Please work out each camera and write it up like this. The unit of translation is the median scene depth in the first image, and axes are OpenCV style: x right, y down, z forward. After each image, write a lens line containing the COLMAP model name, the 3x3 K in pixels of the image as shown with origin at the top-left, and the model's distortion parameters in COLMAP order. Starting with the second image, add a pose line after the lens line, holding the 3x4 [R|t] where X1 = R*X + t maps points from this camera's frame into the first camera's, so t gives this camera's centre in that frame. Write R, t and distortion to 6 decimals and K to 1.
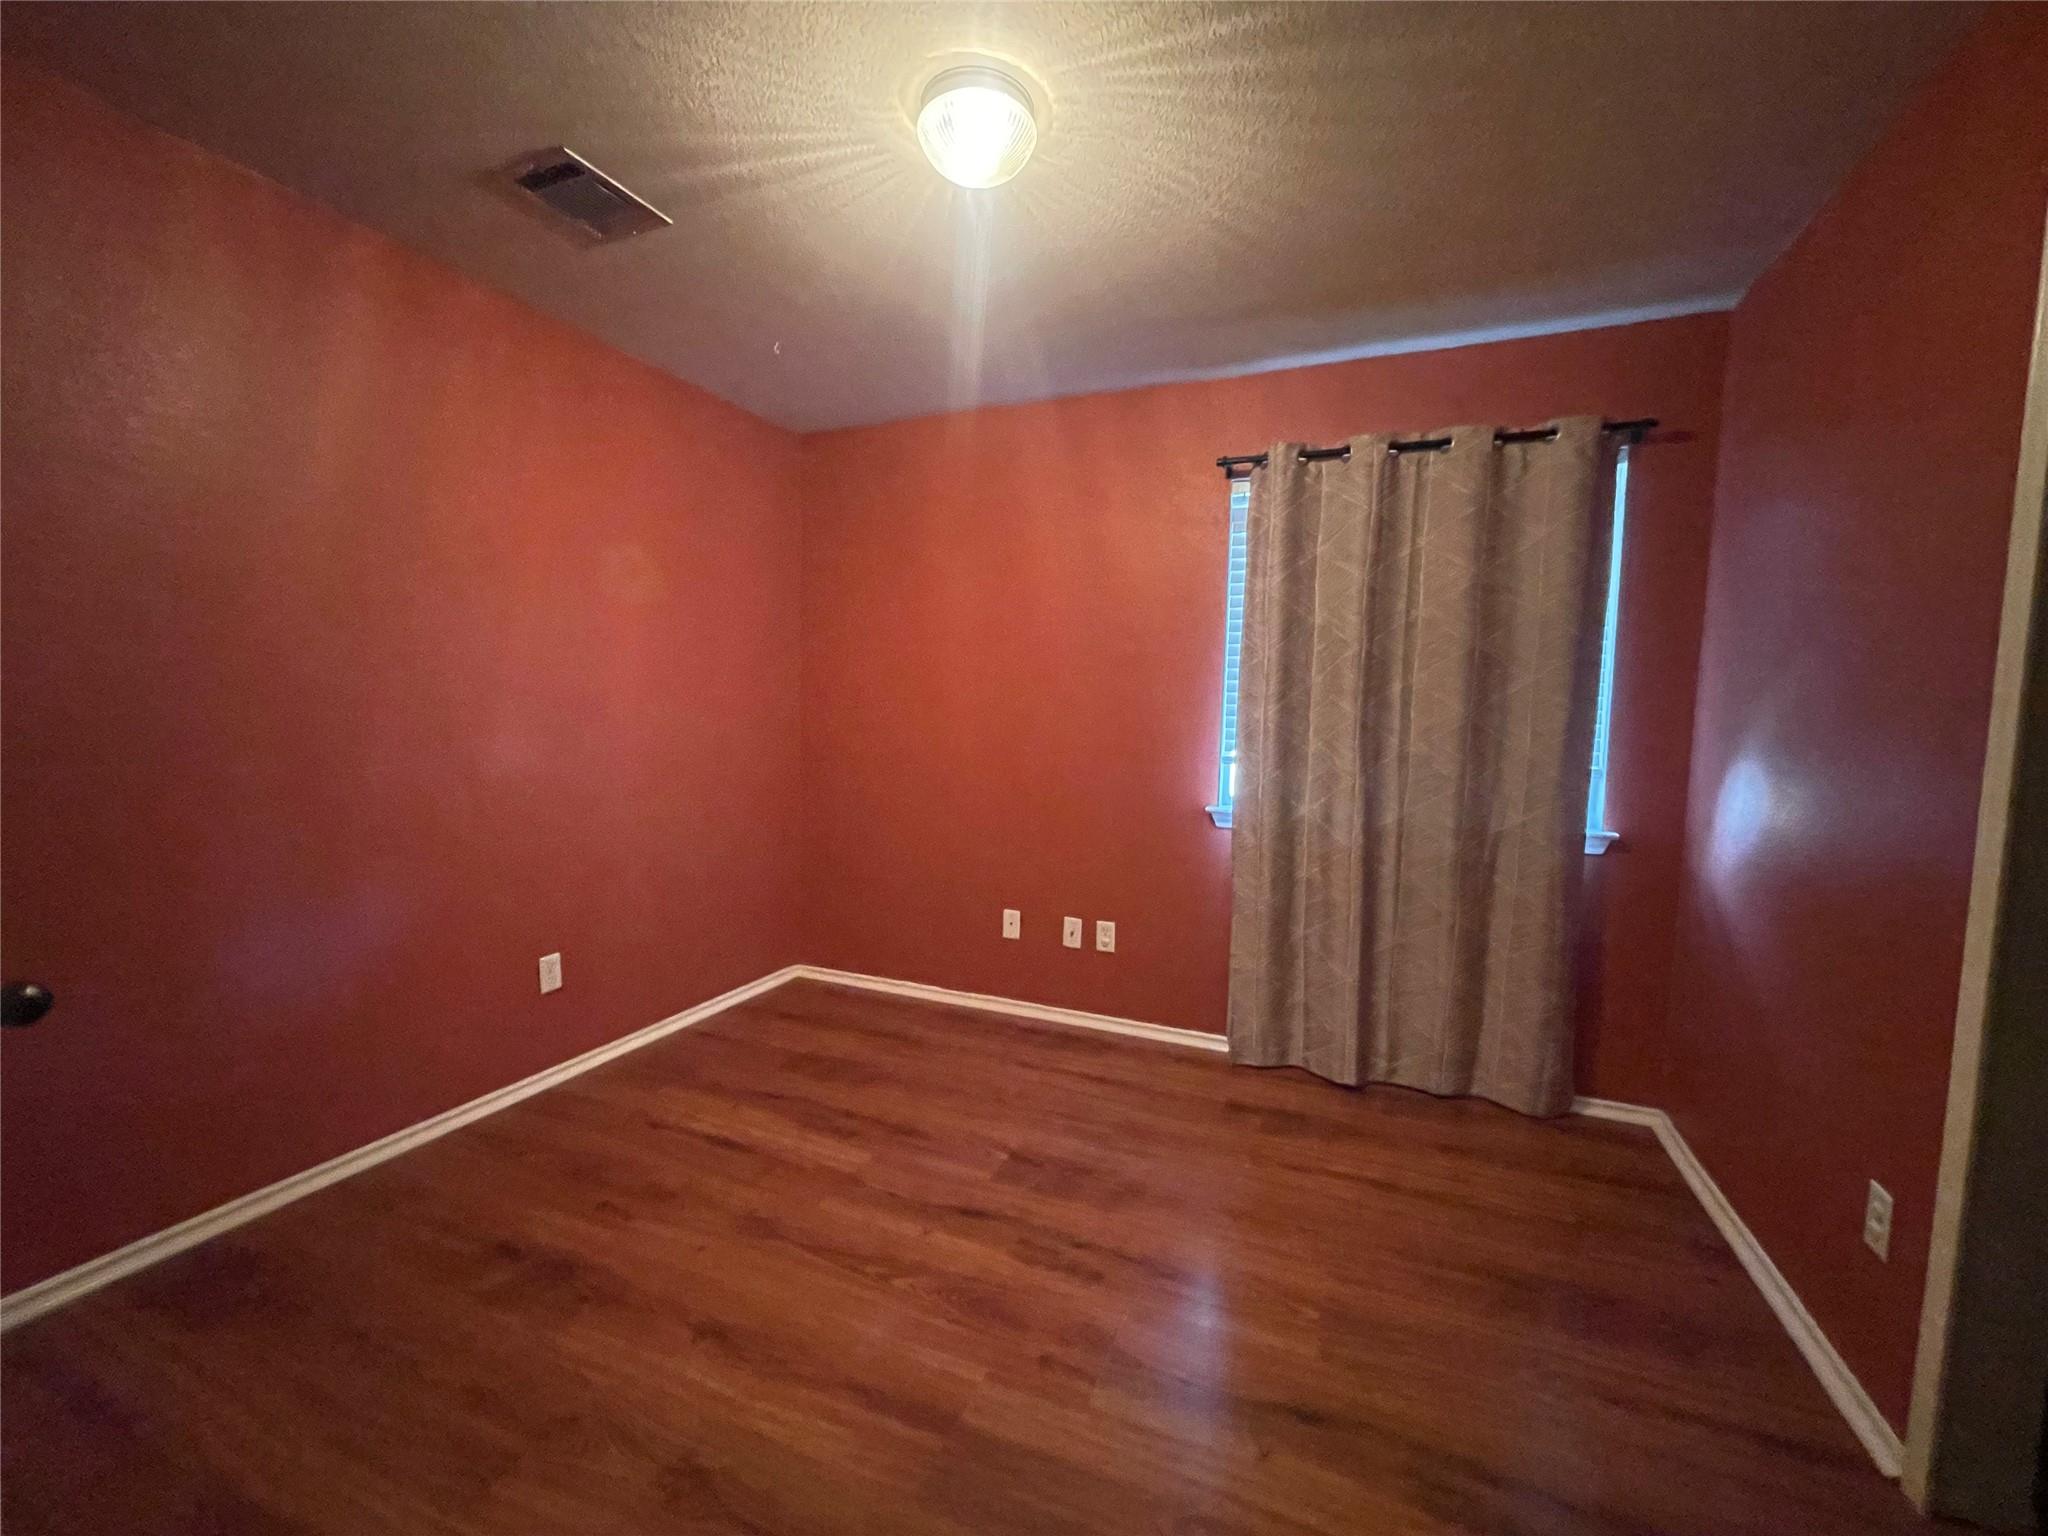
lens RADIAL K [[834.2, 0, 1022.8], [0, 834.2, 768.5], [0, 0, 1]] dist [-0.002037, 0.001125]
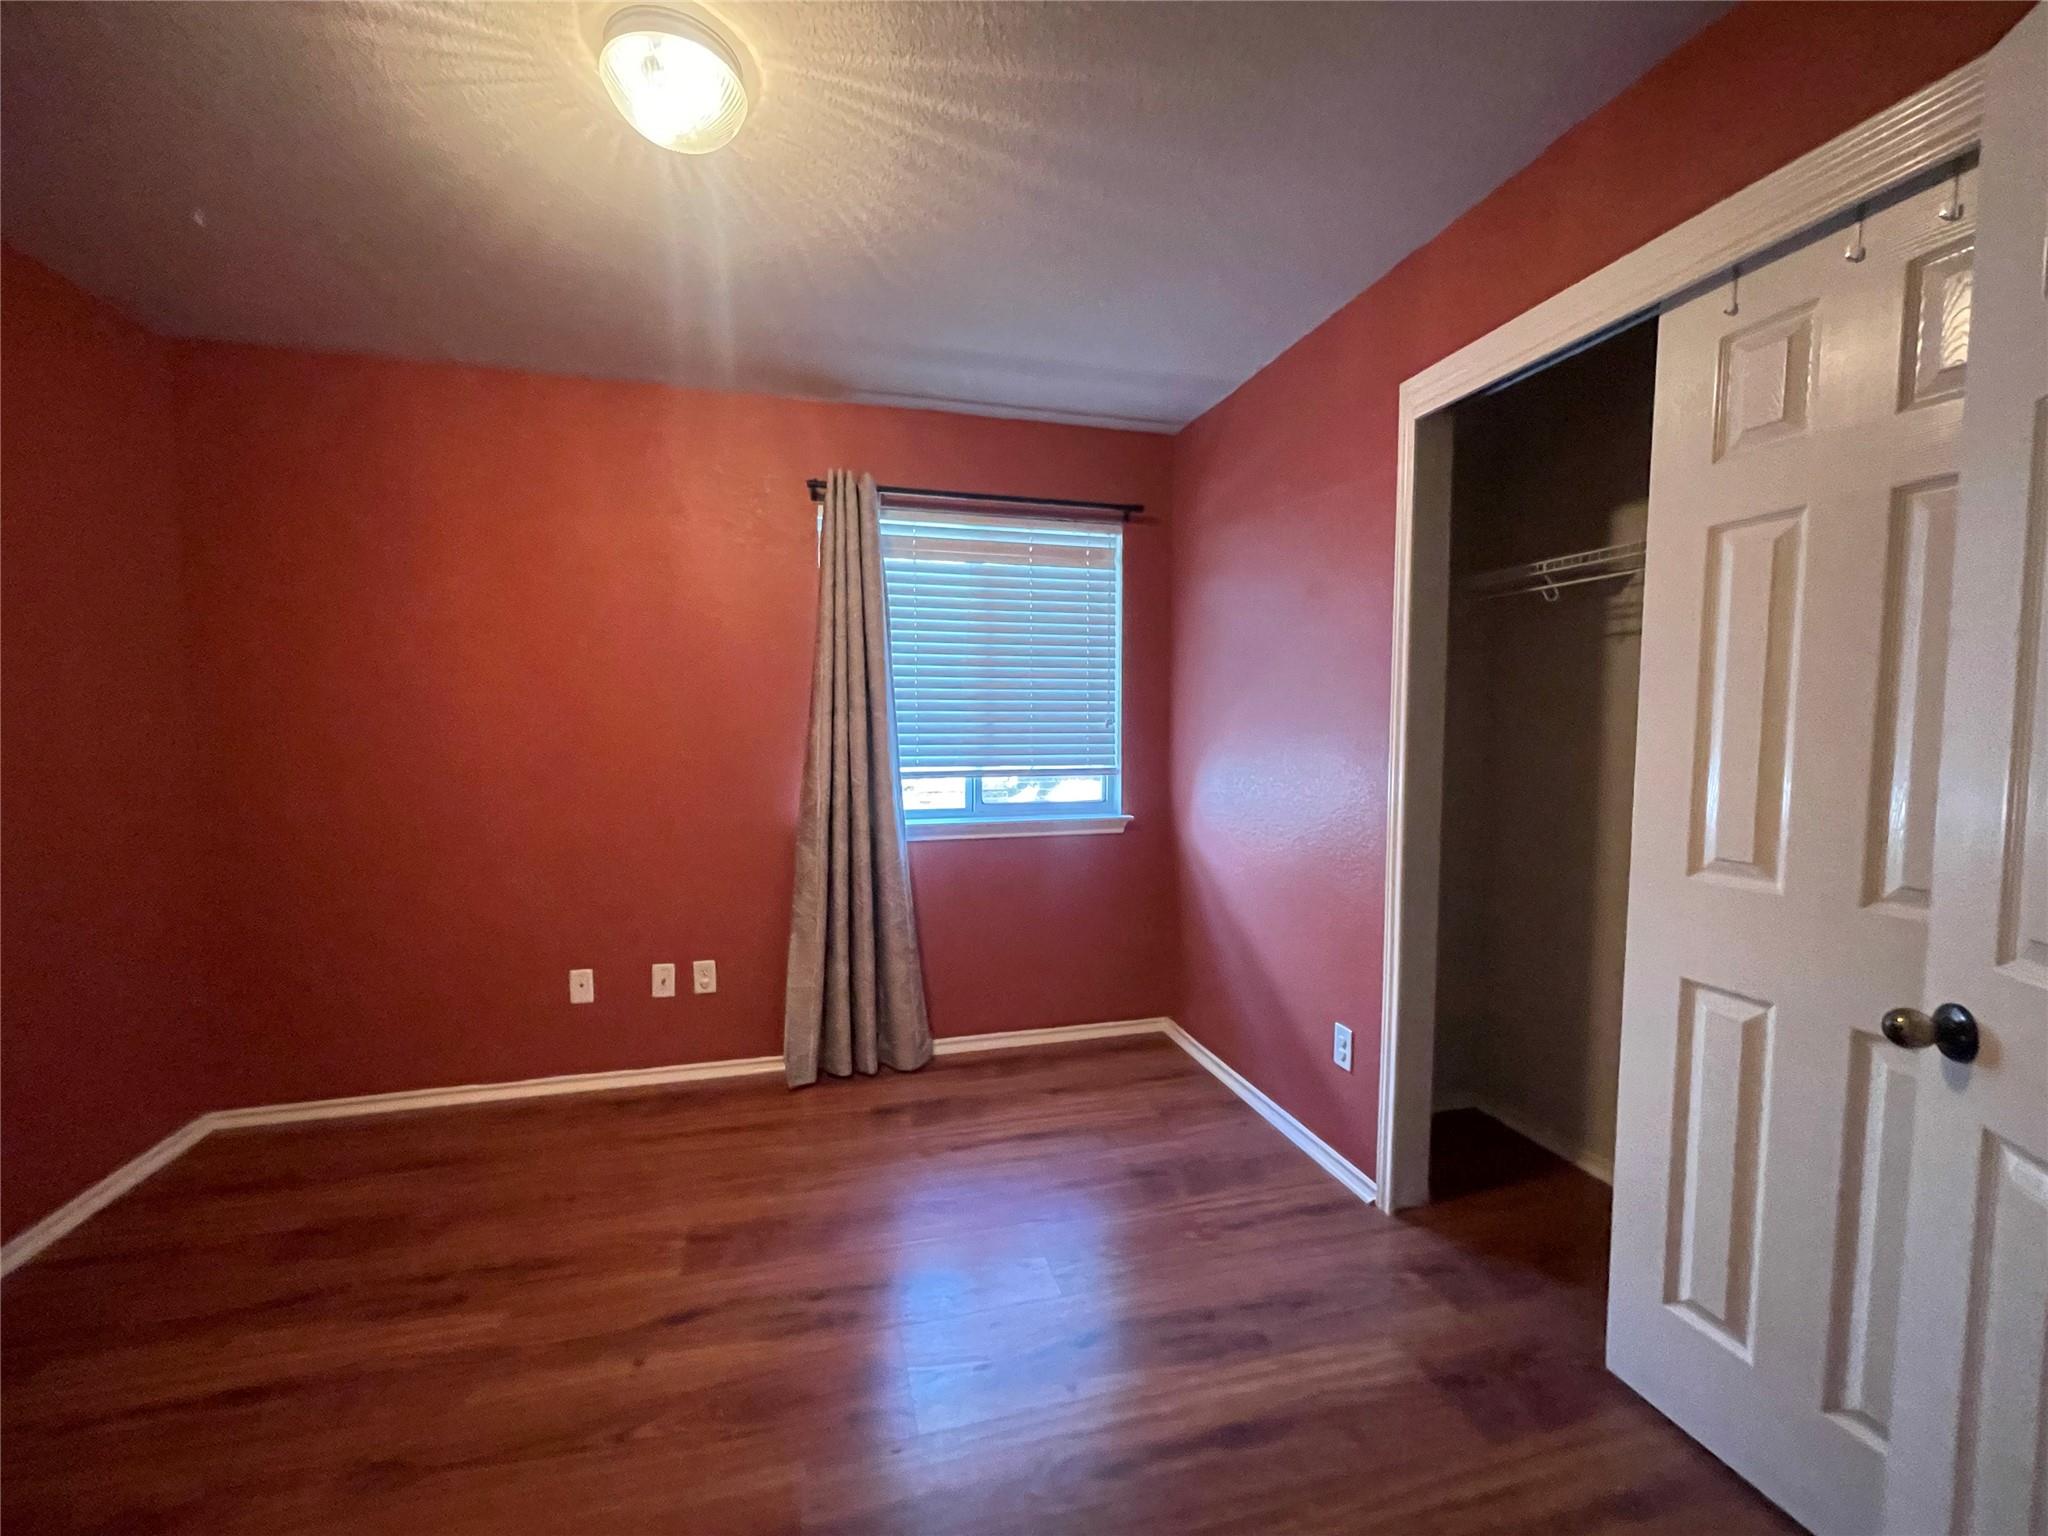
lens RADIAL K [[834.2, 0, 1021.8], [0, 834.2, 772.4], [0, 0, 1]] dist [-0.002037, 0.001125]
pose [[0.786101, -0.056290, 0.615530, -0.238975], [0.059886, 0.998096, 0.014795, -0.022656], [-0.615190, 0.025231, 0.787975, 0.068998]]
